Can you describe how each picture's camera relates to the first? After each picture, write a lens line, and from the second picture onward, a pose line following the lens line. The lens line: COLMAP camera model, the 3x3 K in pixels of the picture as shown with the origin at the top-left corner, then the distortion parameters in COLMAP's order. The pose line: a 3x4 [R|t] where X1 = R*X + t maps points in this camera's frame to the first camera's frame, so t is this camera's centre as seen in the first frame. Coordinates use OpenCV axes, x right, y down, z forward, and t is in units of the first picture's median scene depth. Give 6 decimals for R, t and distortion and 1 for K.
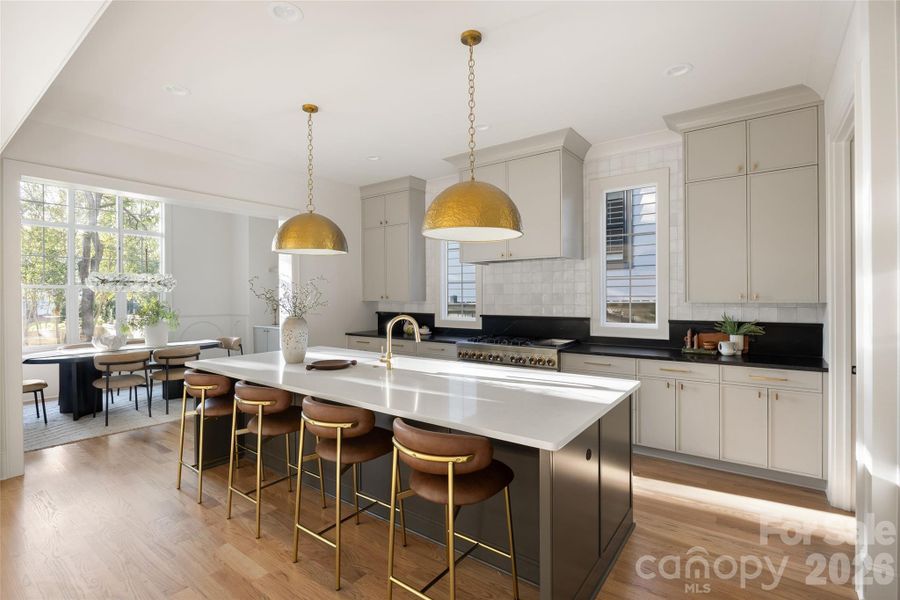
lens RADIAL K [[395.7, 0, 449.3], [0, 395.7, 292.8], [0, 0, 1]] dist [-0.028331, -0.000311]
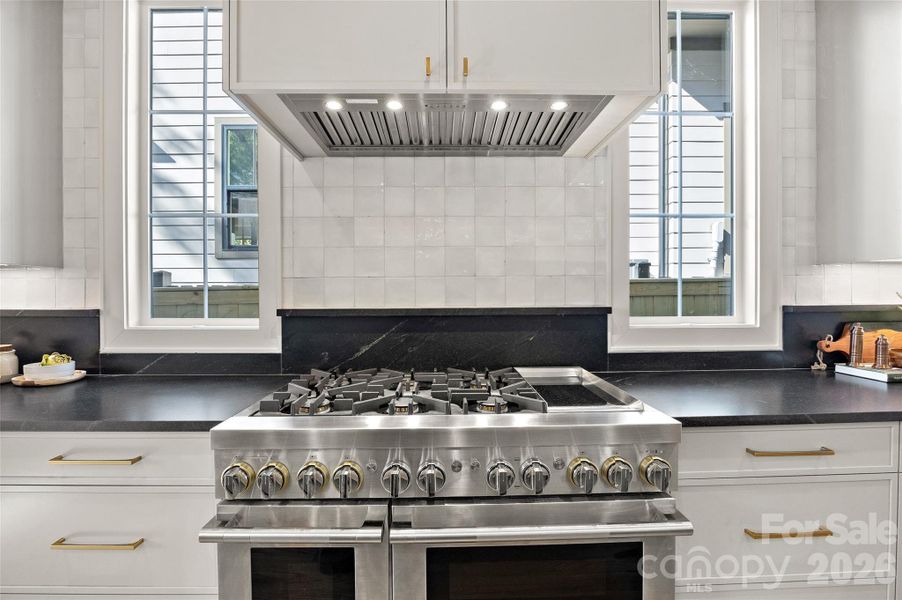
lens RADIAL K [[396.6, 0, 450.3], [0, 396.6, 292.8], [0, 0, 1]] dist [-0.028331, -0.000311]
pose [[0.769174, -0.000597, 0.639039, -0.022046], [-0.000688, 0.999998, 0.001762, 0.040040], [-0.639039, -0.001795, 0.769172, 0.649448]]
